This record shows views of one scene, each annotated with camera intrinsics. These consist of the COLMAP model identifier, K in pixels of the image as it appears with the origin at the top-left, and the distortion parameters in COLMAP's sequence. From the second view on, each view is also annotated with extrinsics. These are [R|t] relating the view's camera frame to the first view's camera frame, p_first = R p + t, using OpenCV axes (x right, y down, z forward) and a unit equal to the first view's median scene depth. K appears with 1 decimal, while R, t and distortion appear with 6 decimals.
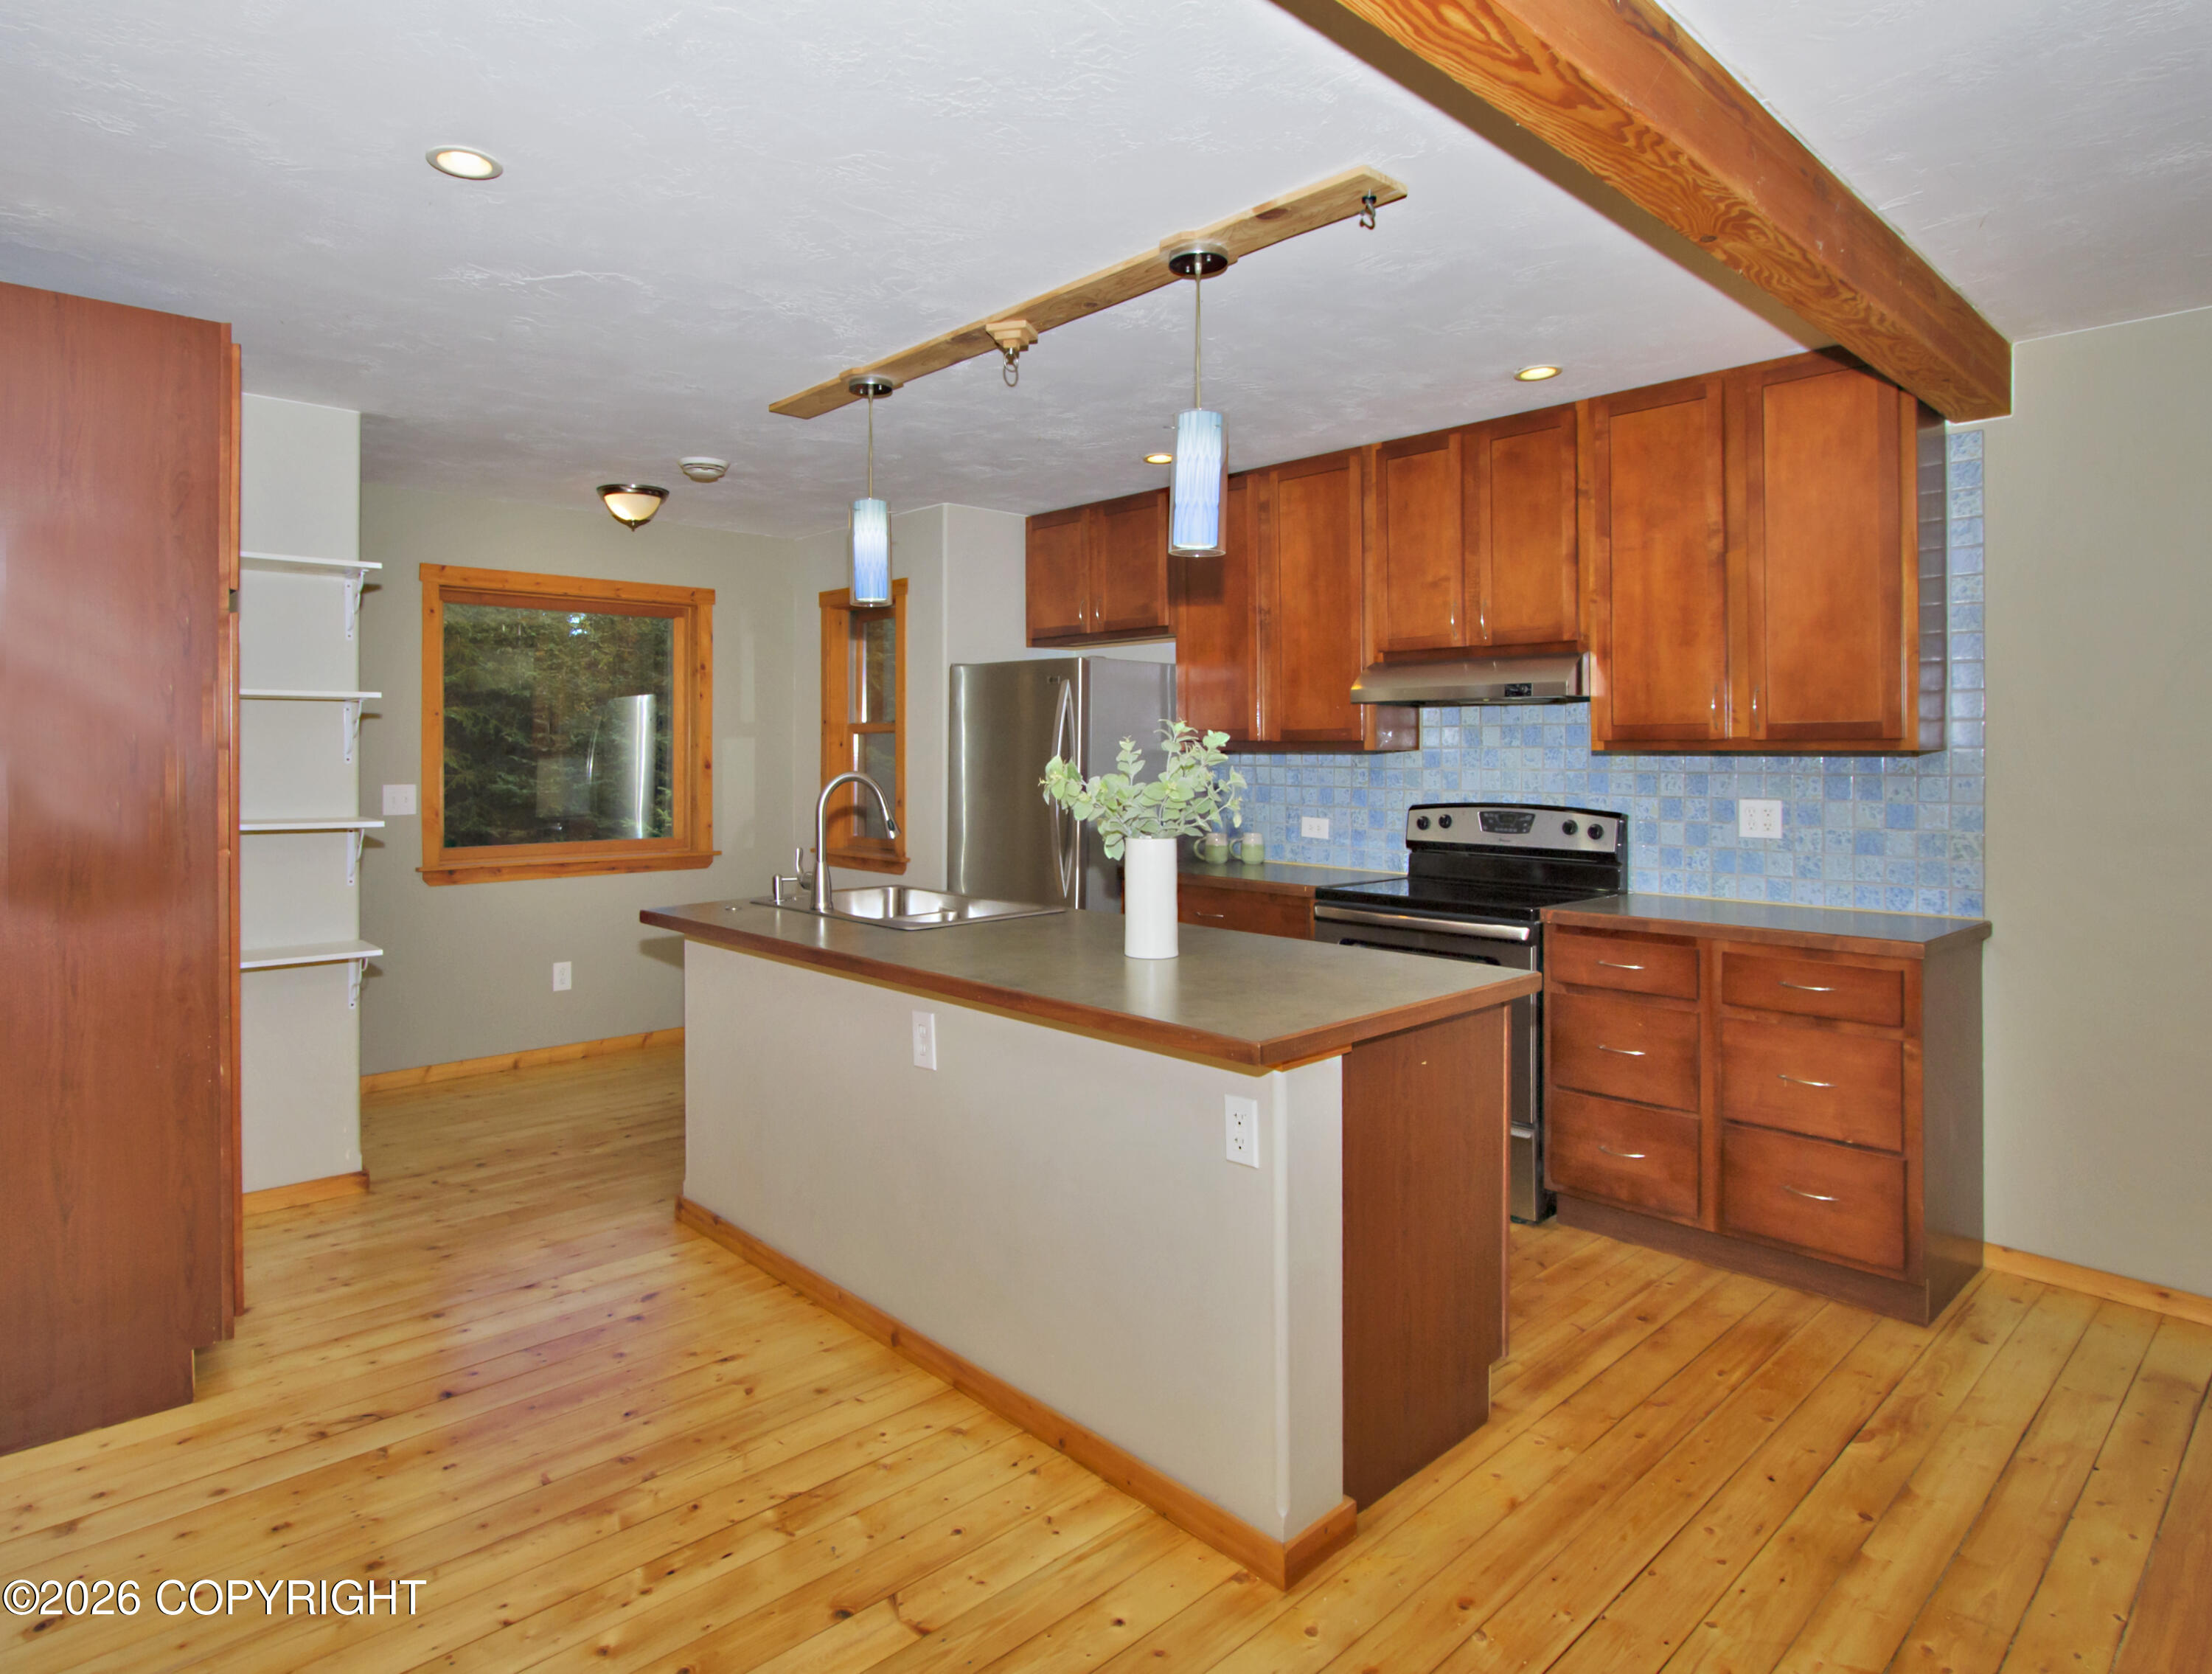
lens RADIAL K [[1261.2, 0, 1041.0], [0, 1261.2, 741.6], [0, 0, 1]] dist [-0.017671, 0.006036]
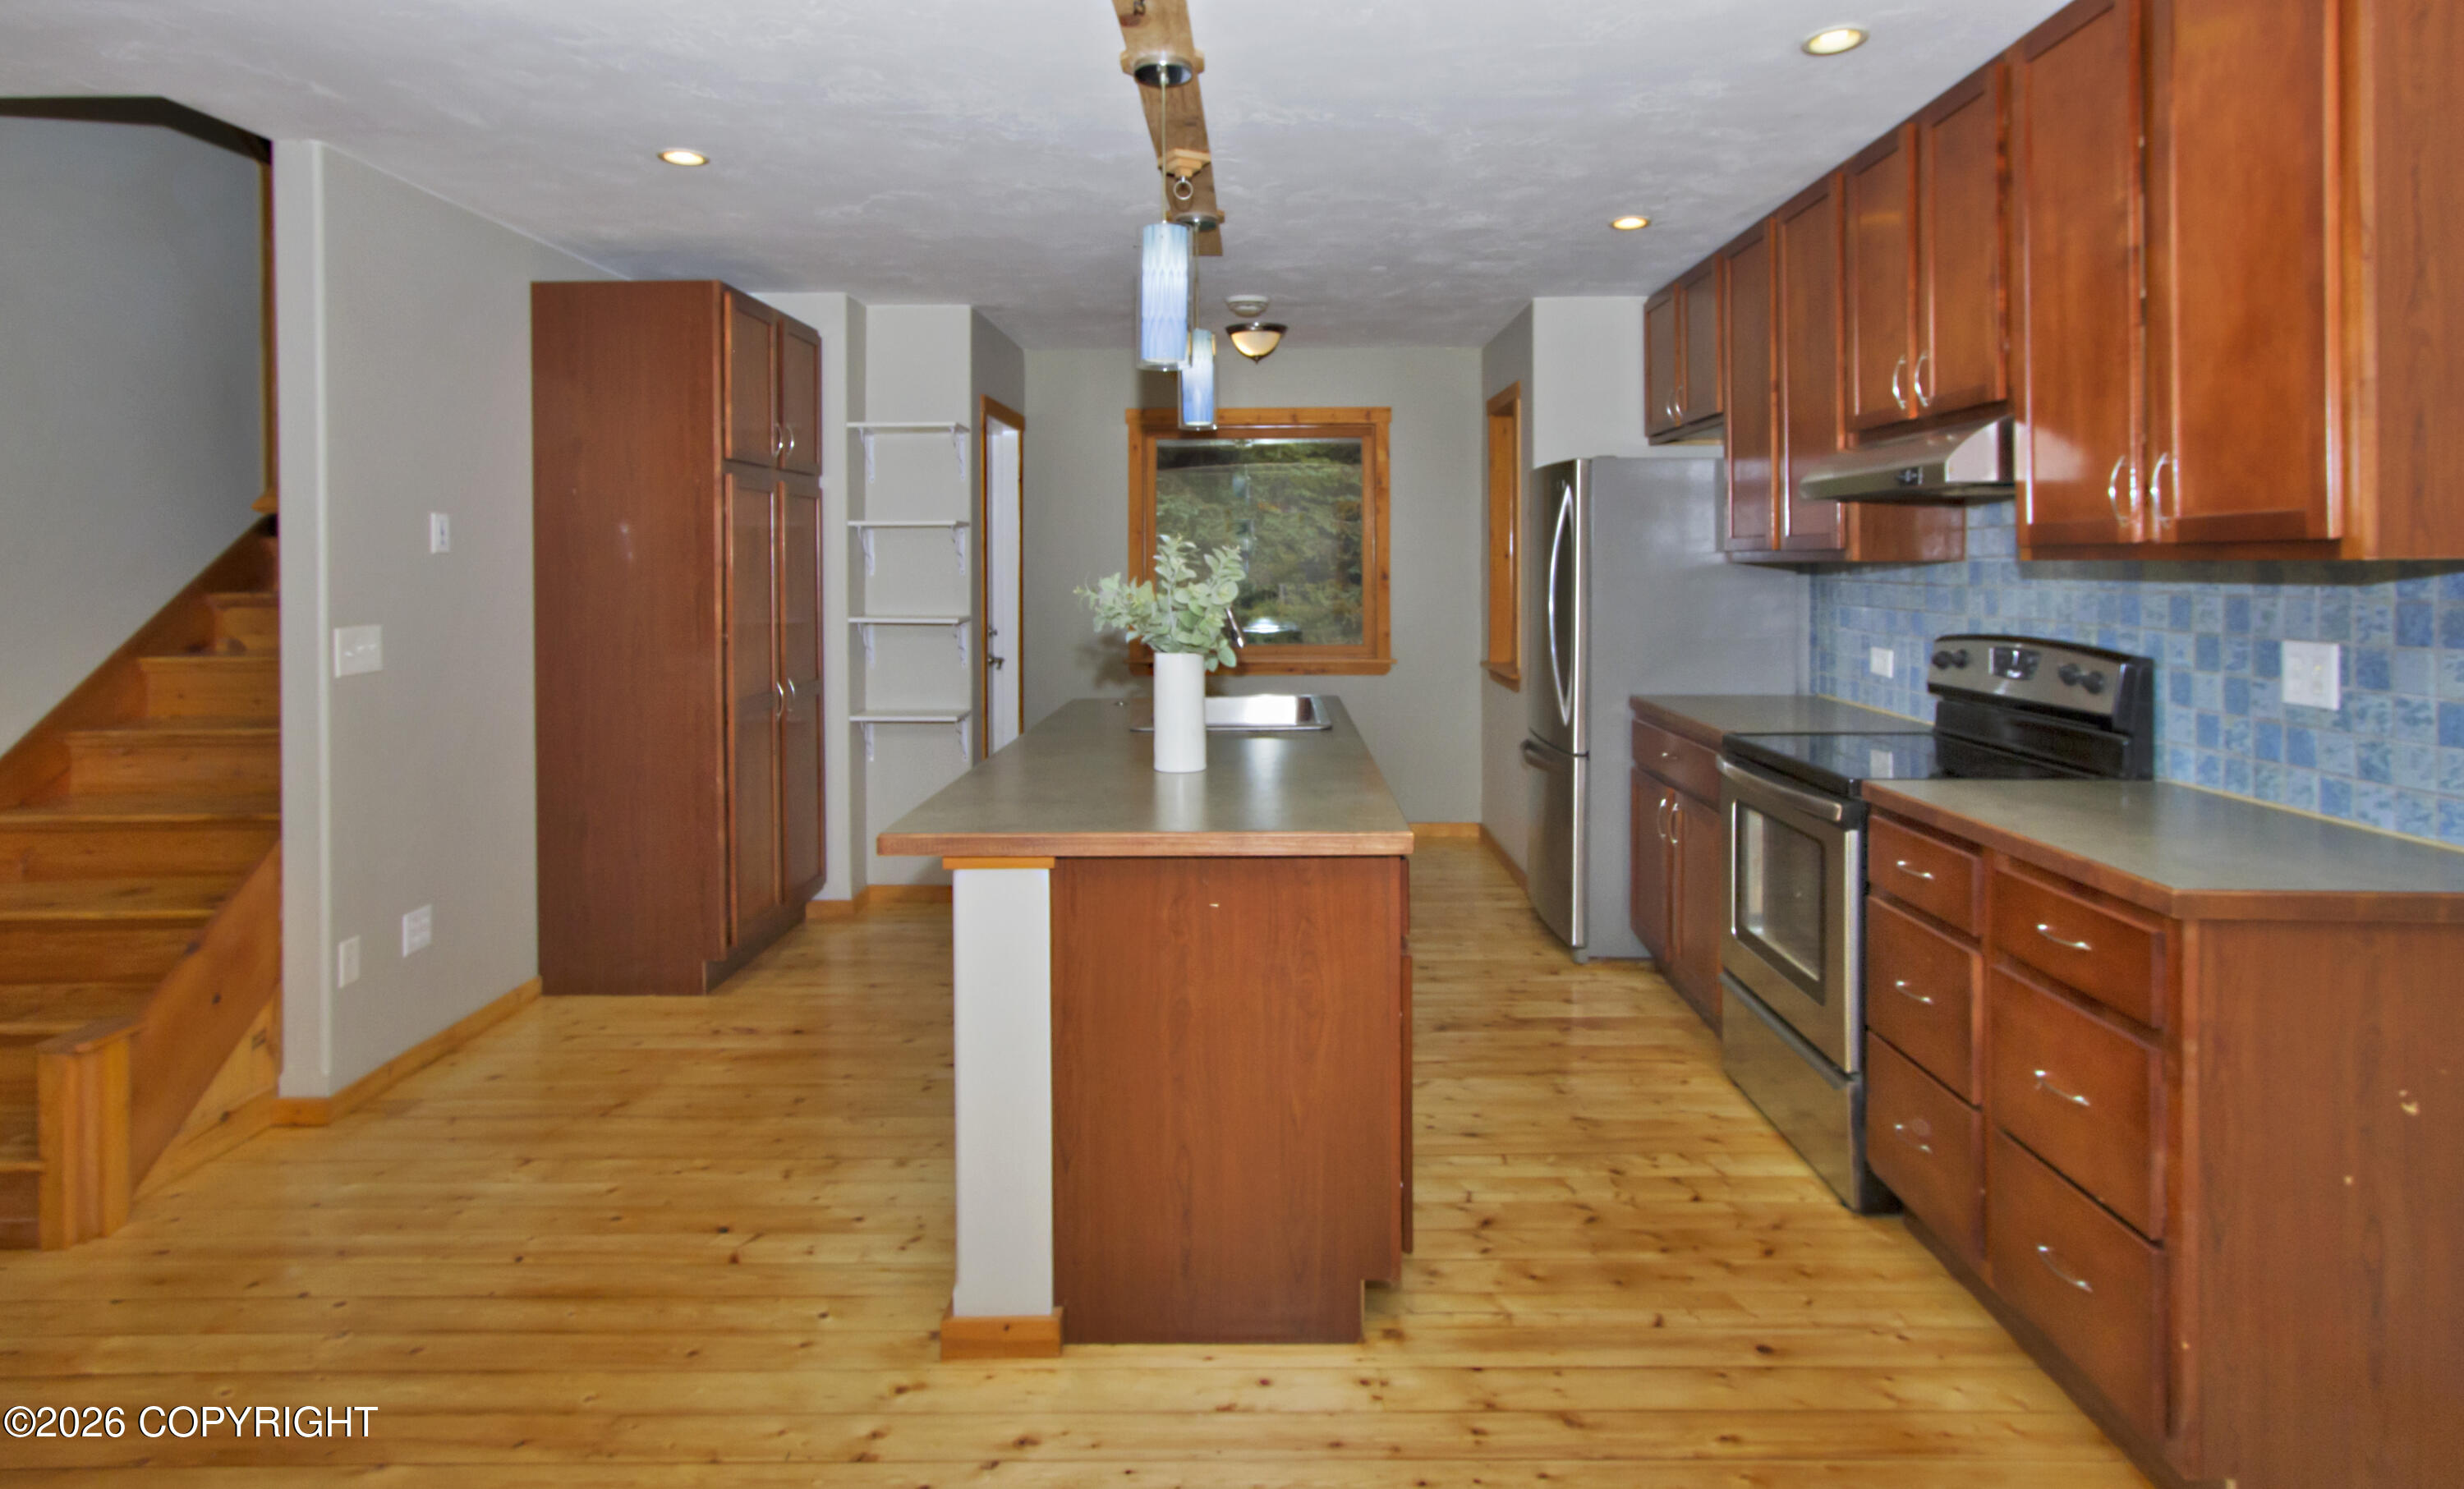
lens RADIAL K [[1295.4, 0, 1228.4], [0, 1295.4, 574.5], [0, 0, 1]] dist [-0.002708, 0.006470]
pose [[0.736471, 0.002264, -0.676465, 0.550988], [0.010098, 0.999846, 0.014341, -0.000090], [0.676394, -0.017392, 0.736335, 0.181110]]
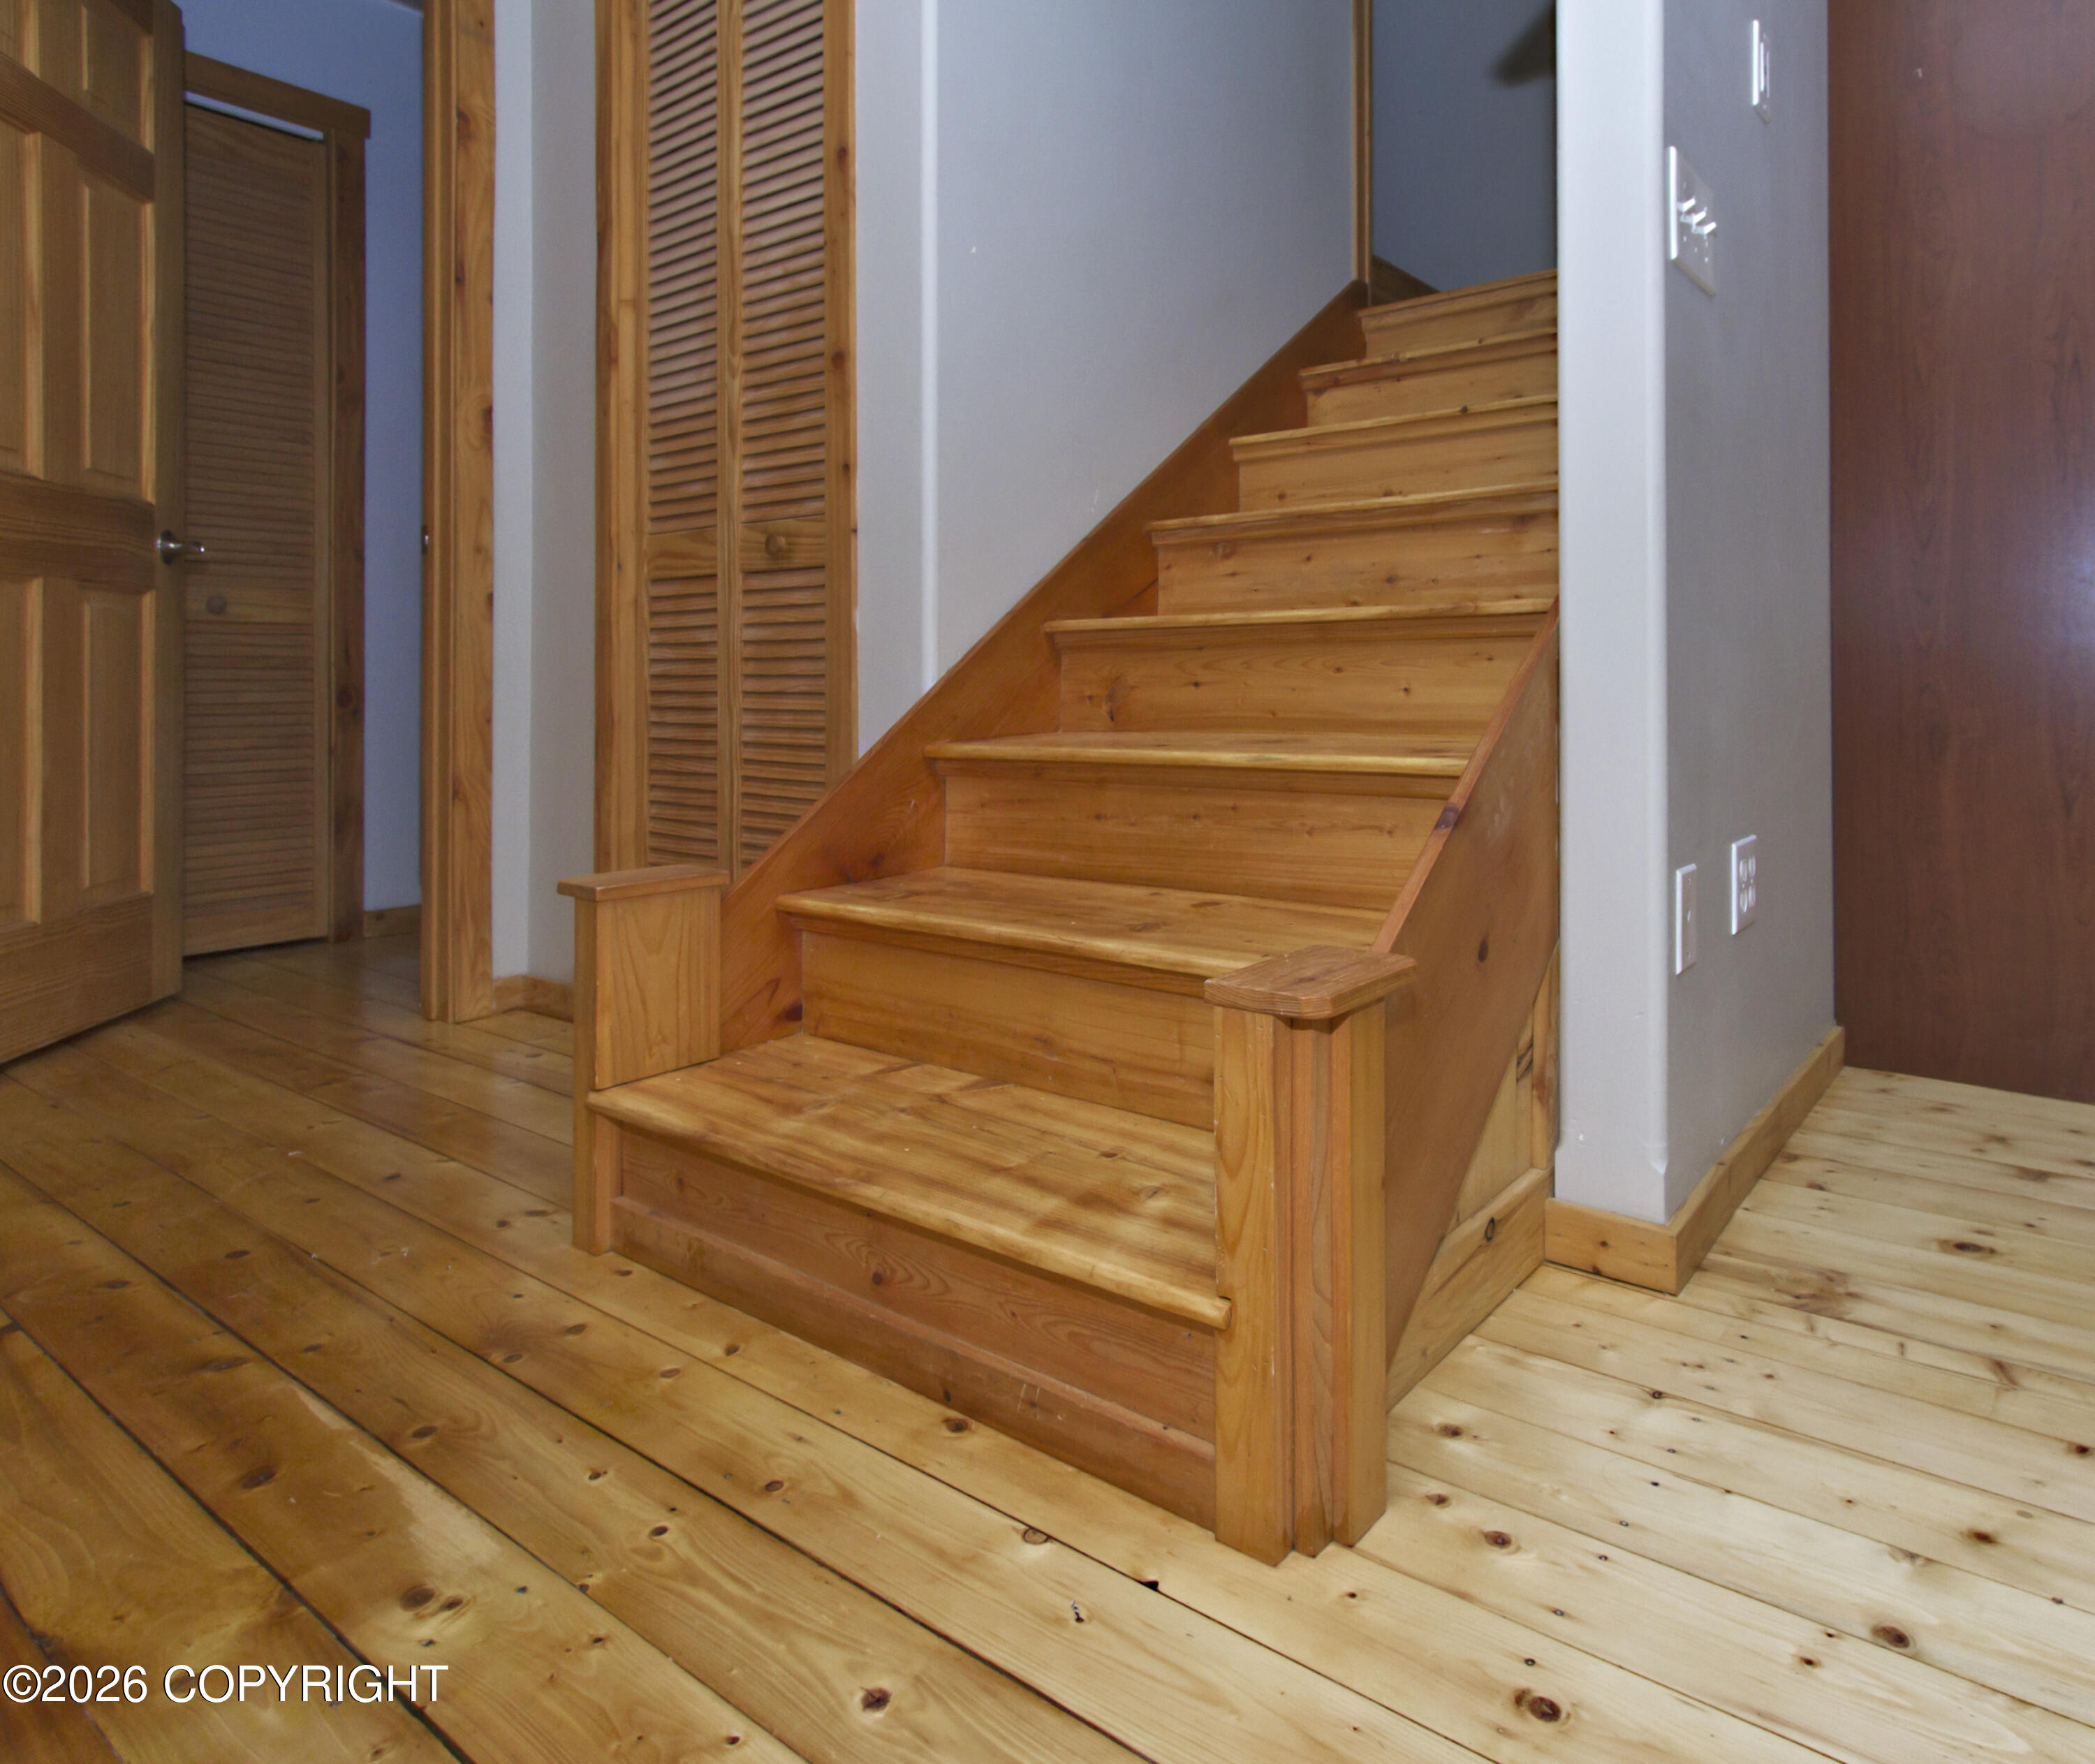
lens RADIAL K [[1304.4, 0, 1234.7], [0, 1304.4, 659.0], [0, 0, 1]] dist [-0.002522, -0.000319]
pose [[0.226438, -0.018209, -0.973855, -0.082291], [0.011061, 0.999809, -0.016123, 0.181307], [0.973963, -0.007121, 0.226597, 0.202360]]
